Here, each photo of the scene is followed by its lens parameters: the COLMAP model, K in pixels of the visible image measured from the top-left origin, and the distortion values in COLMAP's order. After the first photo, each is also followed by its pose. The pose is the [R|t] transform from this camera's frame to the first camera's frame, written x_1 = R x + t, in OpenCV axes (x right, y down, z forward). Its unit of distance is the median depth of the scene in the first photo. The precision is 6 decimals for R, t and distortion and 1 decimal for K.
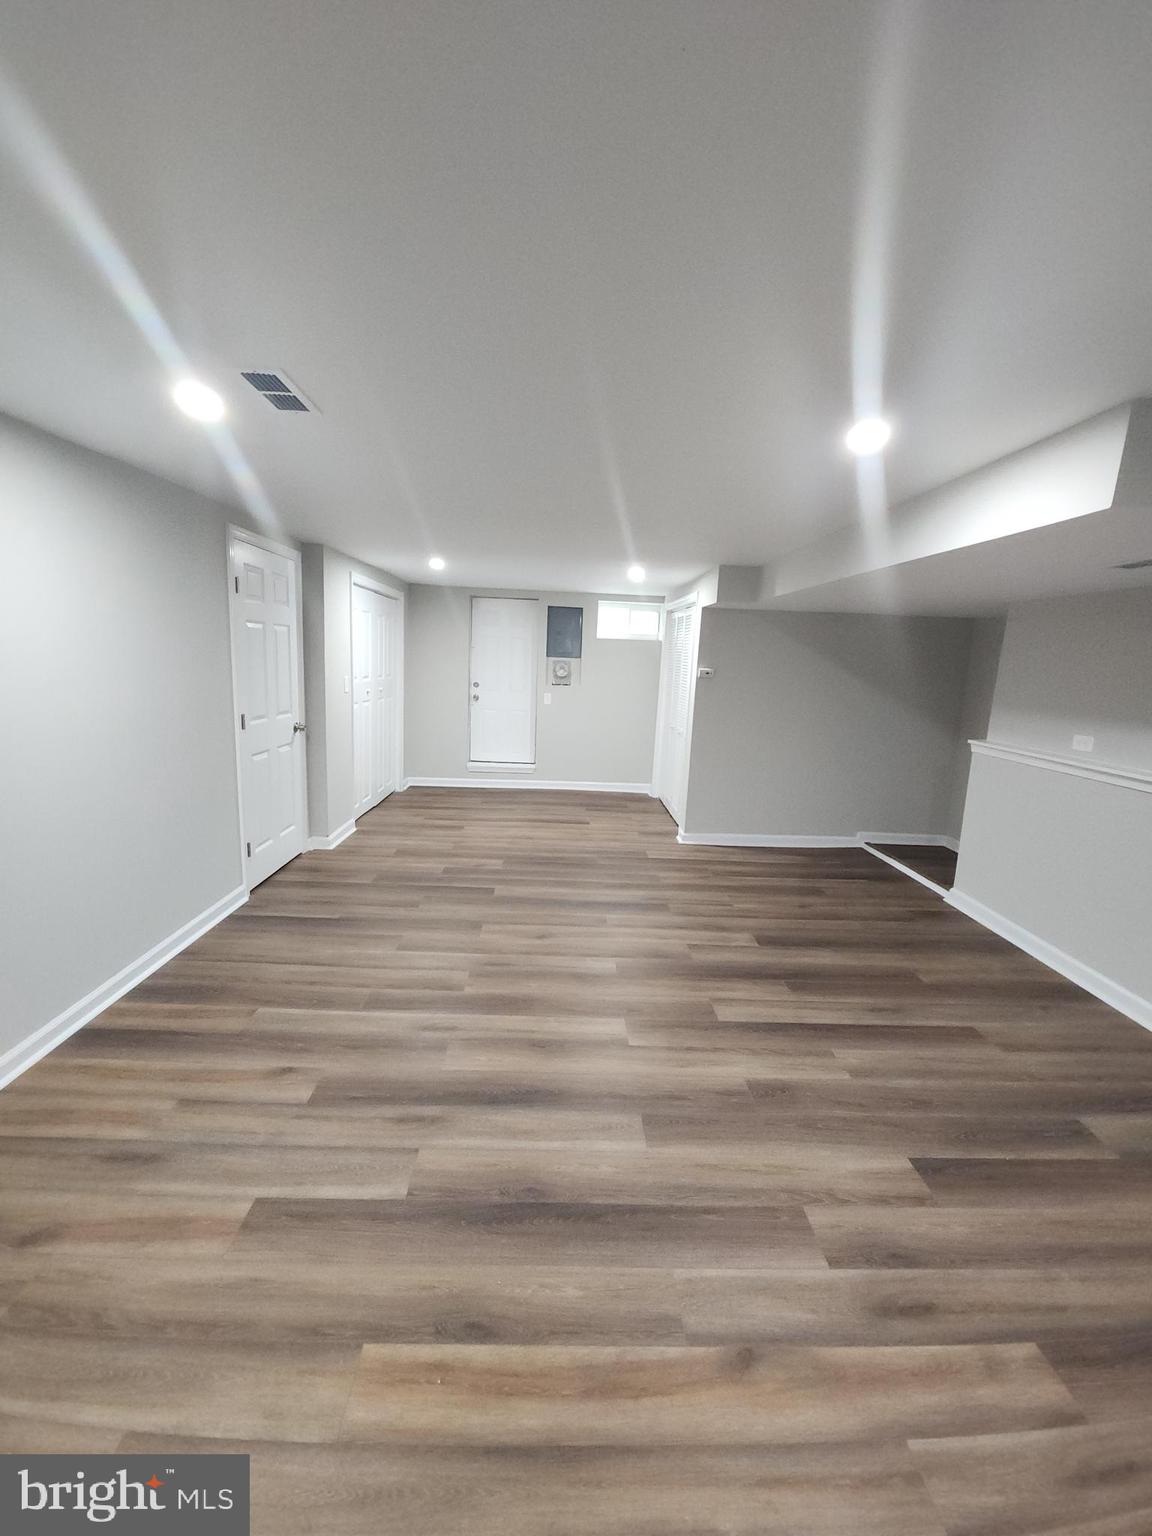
lens RADIAL K [[617.2, 0, 569.7], [0, 617.2, 765.1], [0, 0, 1]] dist [0.001549, -0.000061]
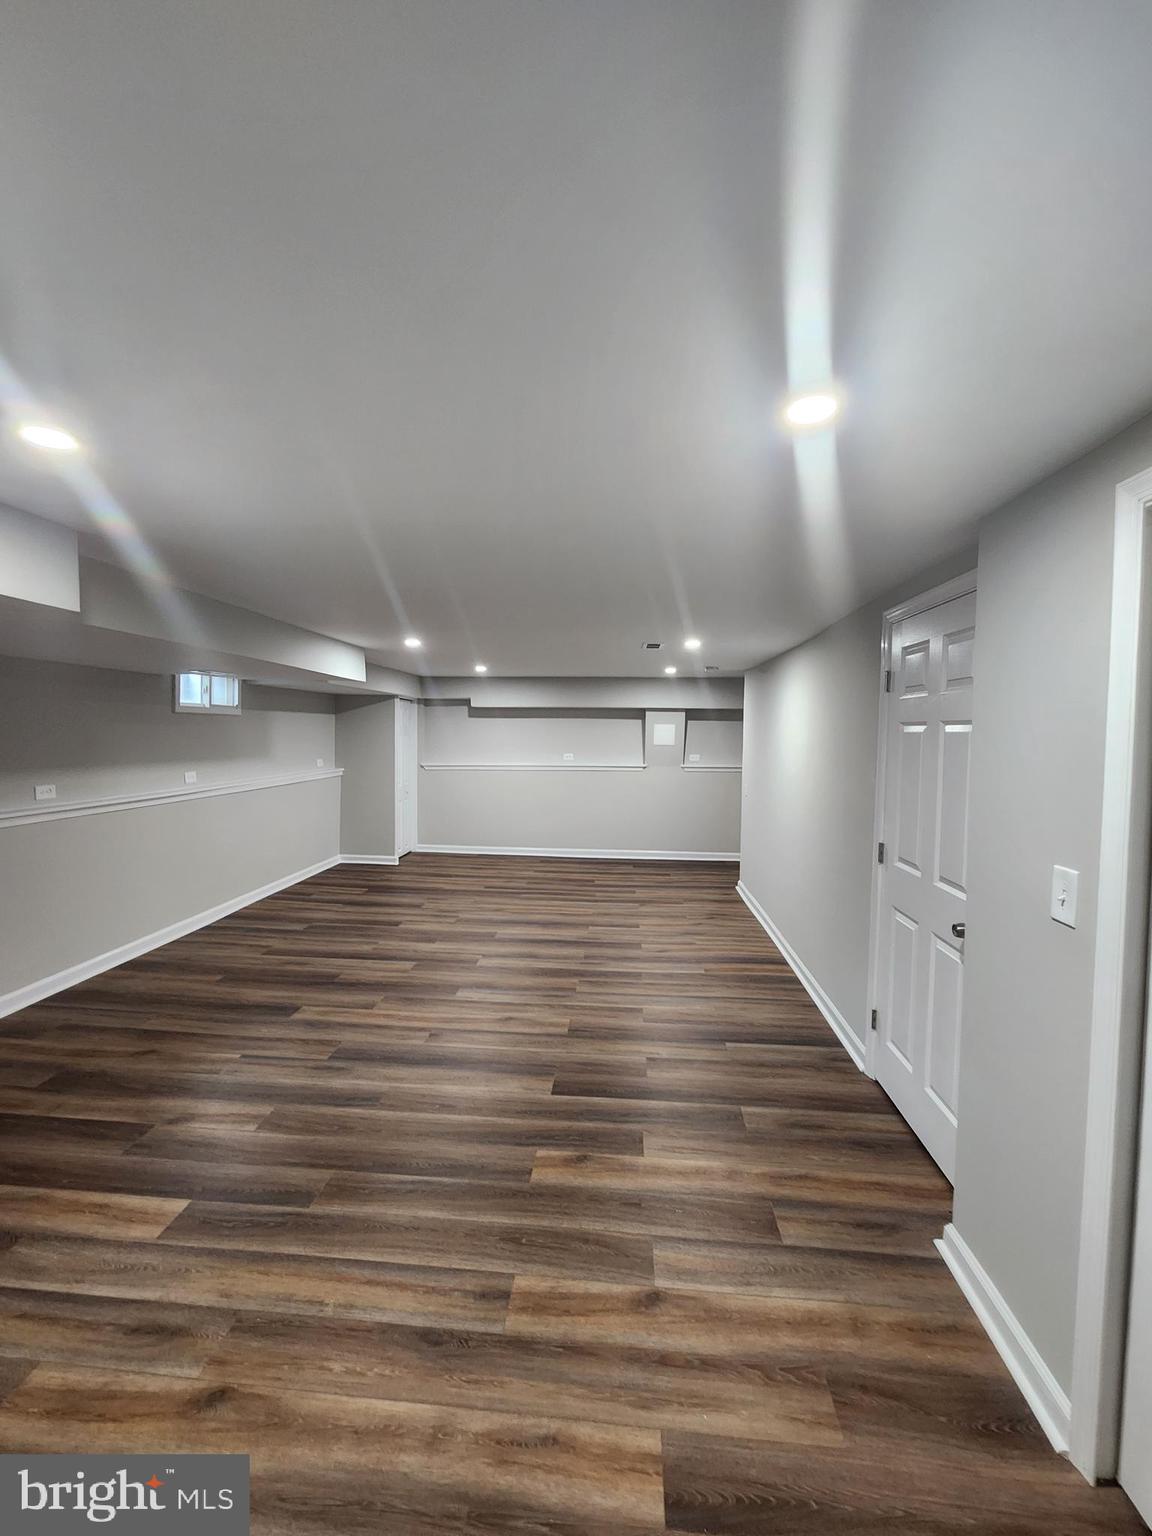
lens RADIAL K [[630.0, 0, 578.3], [0, 630.0, 763.4], [0, 0, 1]] dist [0.002586, -0.002583]
pose [[-0.993336, -0.062969, 0.096533, -0.171985], [-0.039860, 0.973567, 0.224898, -0.270977], [-0.108143, 0.219551, -0.969589, 1.409117]]
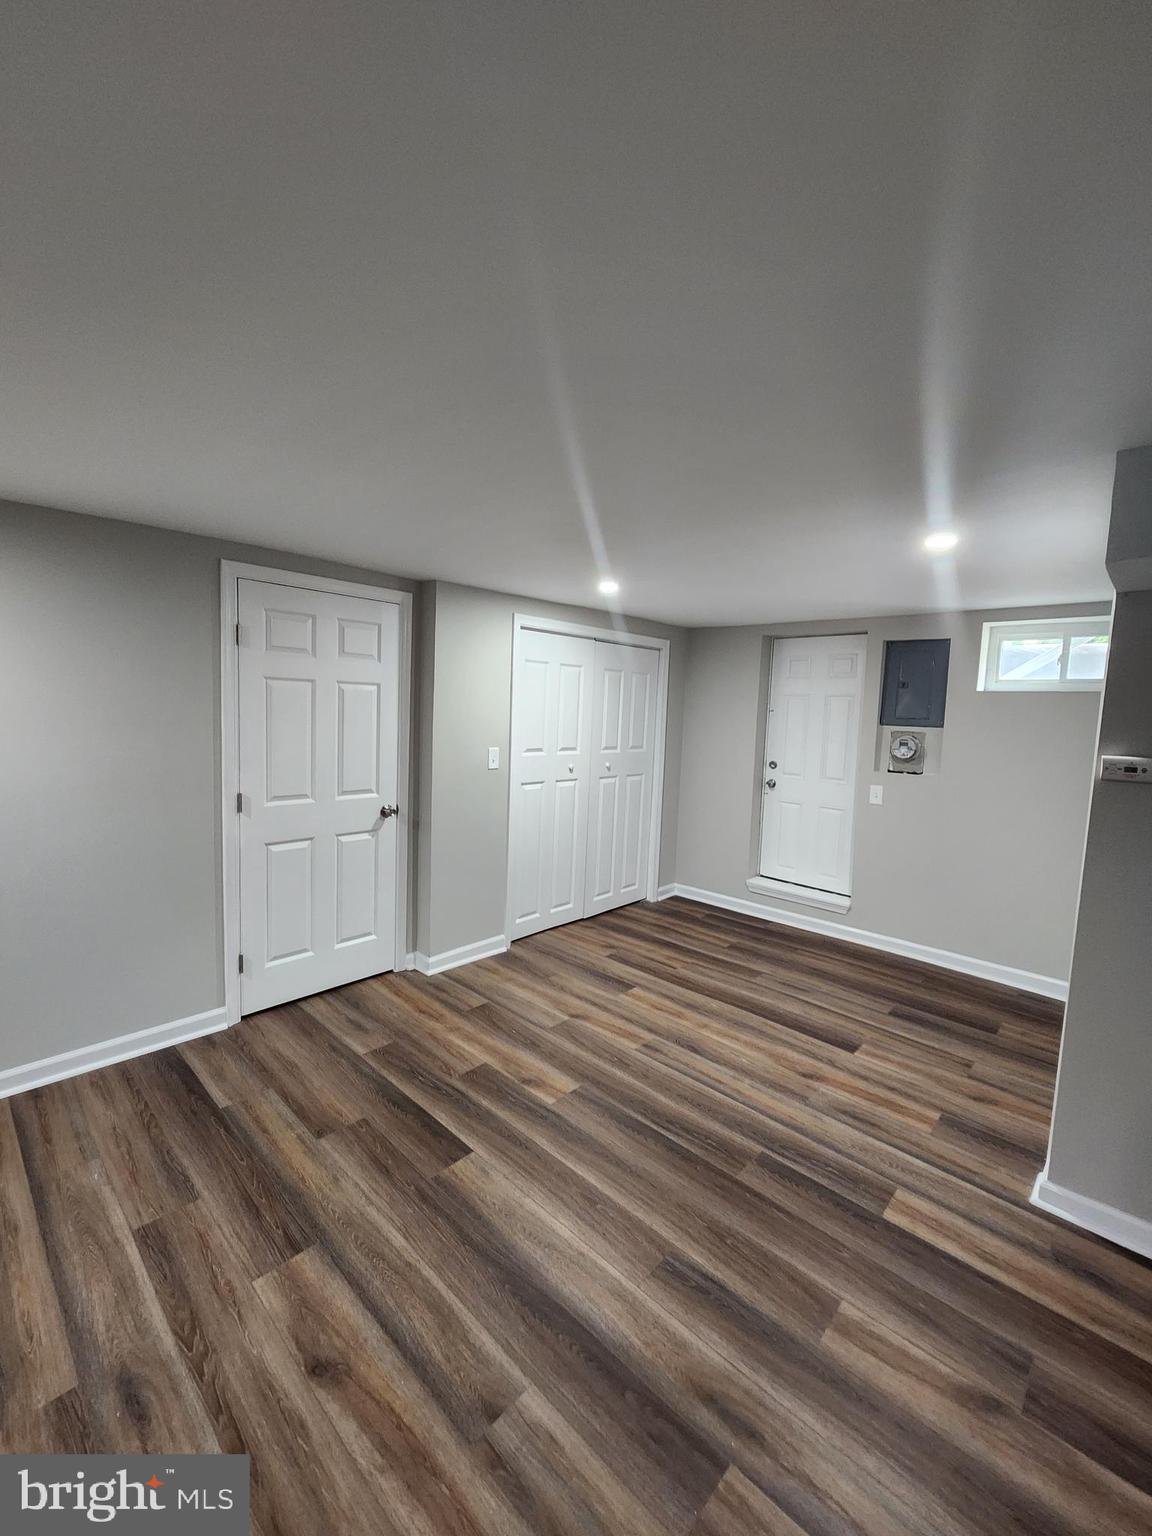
lens RADIAL K [[623.8, 0, 577.0], [0, 623.8, 766.0], [0, 0, 1]] dist [0.003705, -0.002673]
pose [[0.715284, 0.050489, -0.697008, 0.270887], [-0.124797, 0.990583, -0.056315, -0.099405], [0.687601, 0.127266, 0.714849, 0.565591]]
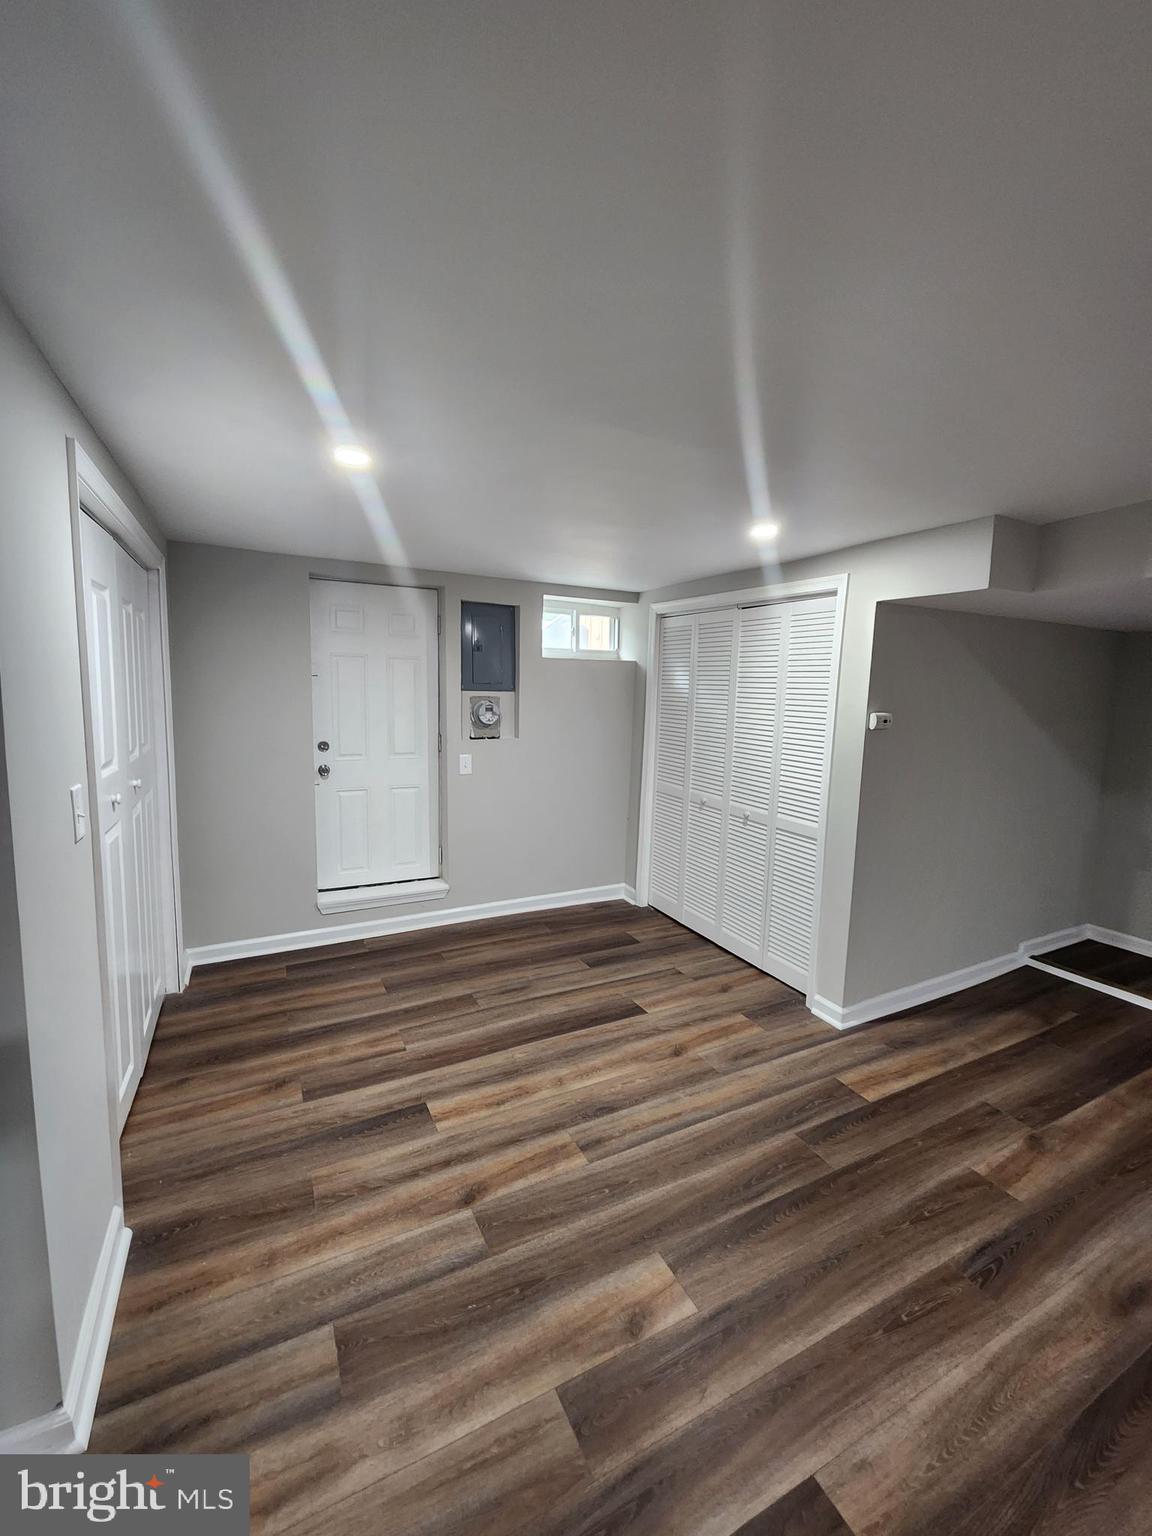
lens RADIAL K [[627.1, 0, 574.6], [0, 627.1, 764.2], [0, 0, 1]] dist [0.002213, -0.003362]
pose [[0.900175, -0.073938, 0.429207, -0.296263], [0.087258, 0.996120, -0.011408, -0.141584], [-0.426698, 0.047721, 0.903134, 0.673393]]
